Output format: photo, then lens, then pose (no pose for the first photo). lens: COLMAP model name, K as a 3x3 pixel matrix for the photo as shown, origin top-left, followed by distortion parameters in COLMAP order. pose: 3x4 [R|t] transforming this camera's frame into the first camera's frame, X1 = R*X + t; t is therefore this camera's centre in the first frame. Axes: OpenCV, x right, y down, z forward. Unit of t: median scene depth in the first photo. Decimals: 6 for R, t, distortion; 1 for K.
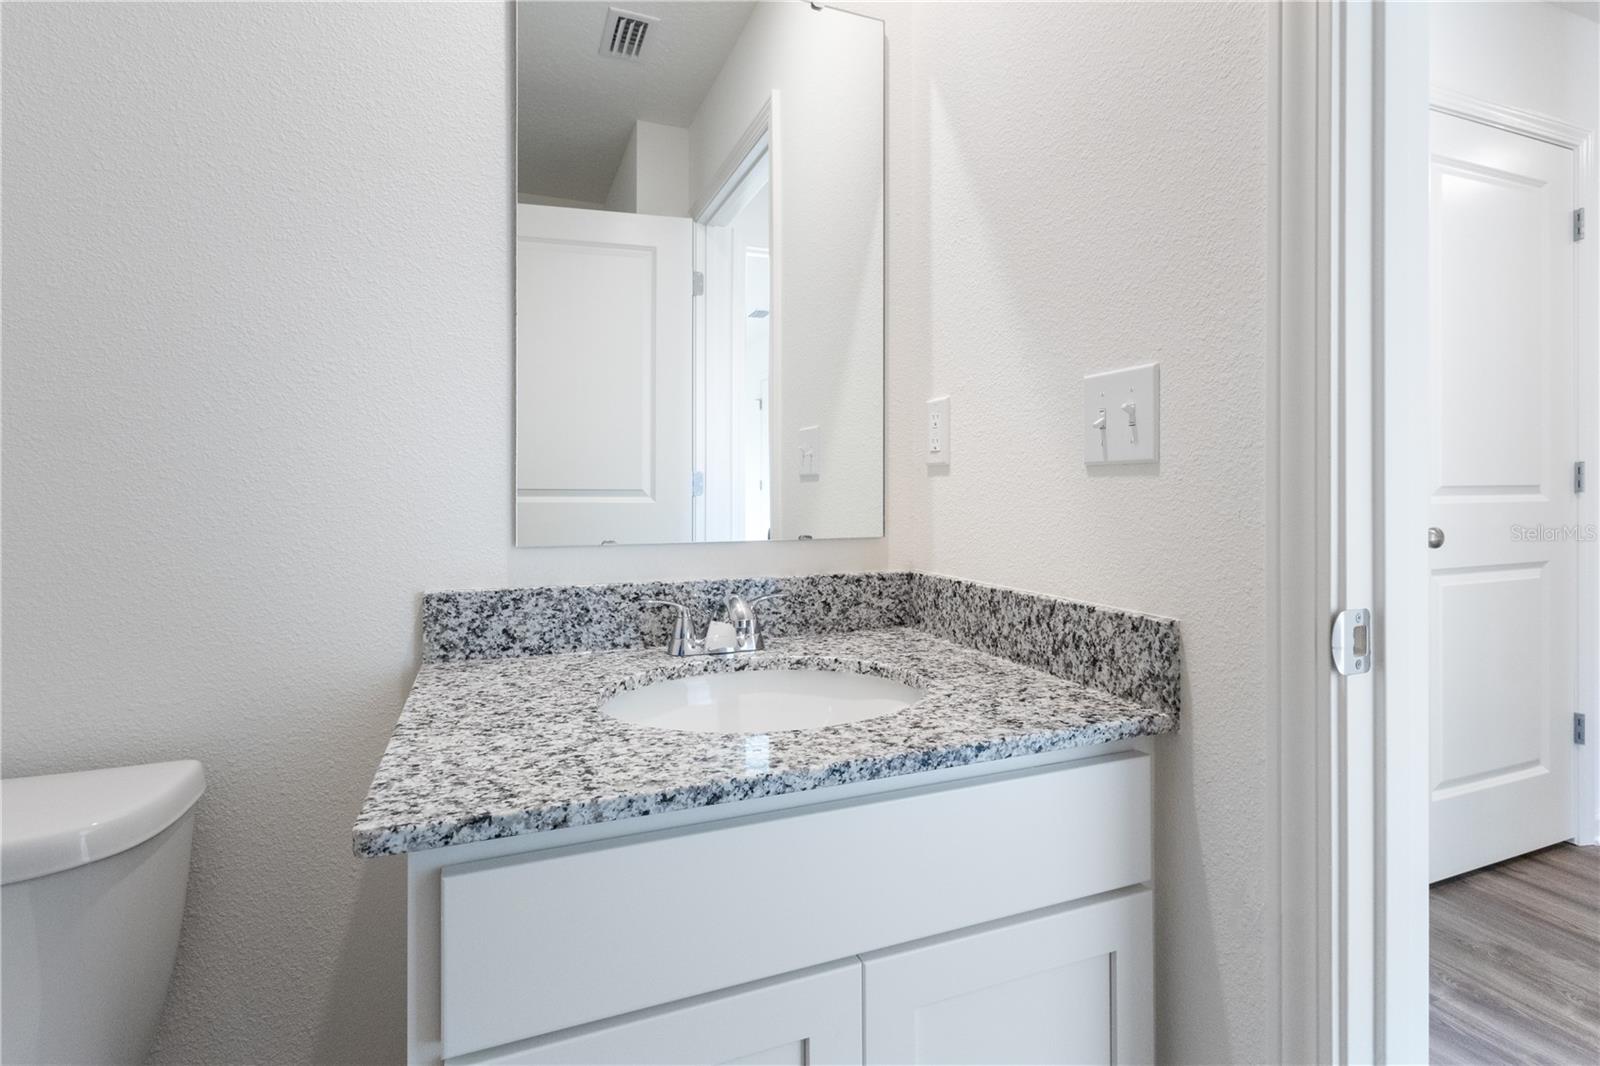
lens RADIAL K [[752.1, 0, 799.2], [0, 752.1, 501.2], [0, 0, 1]] dist [-0.001437, -0.000027]
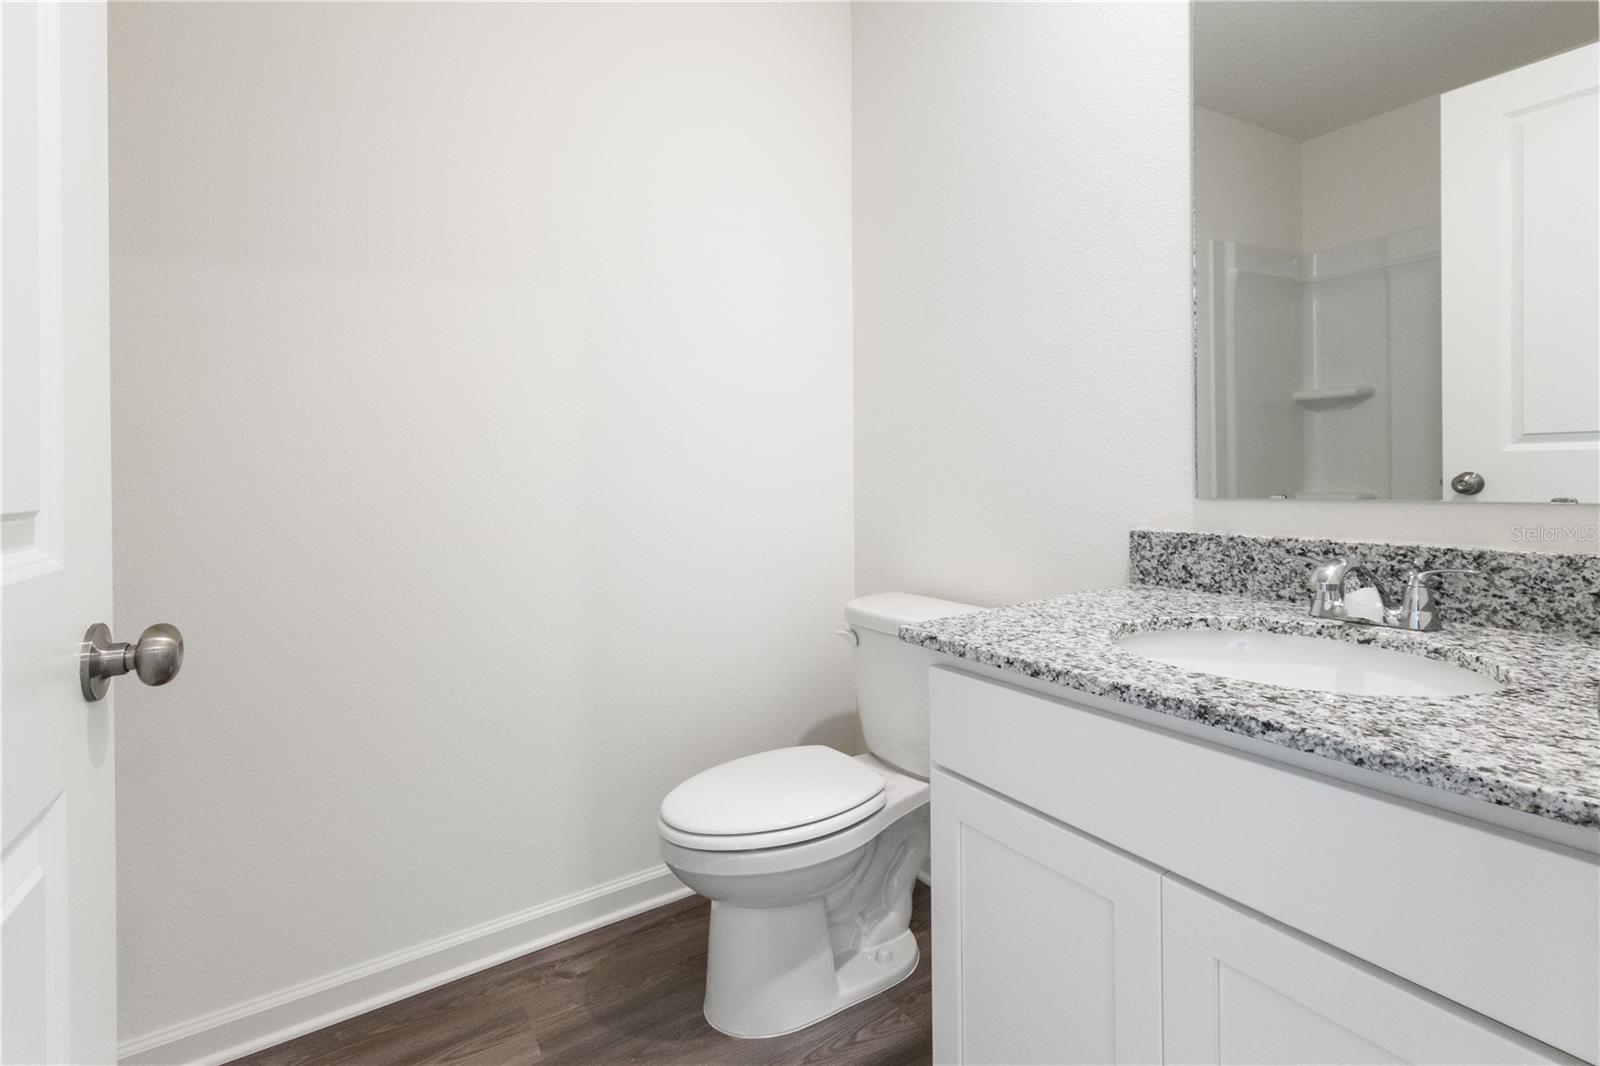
lens RADIAL K [[752.1, 0, 799.2], [0, 752.1, 501.2], [0, 0, 1]] dist [-0.001437, -0.000027]
pose [[0.175532, 0.037834, -0.983746, 0.669805], [0.024726, 0.998777, 0.042824, 0.000815], [0.984163, -0.031841, 0.174382, 0.186485]]
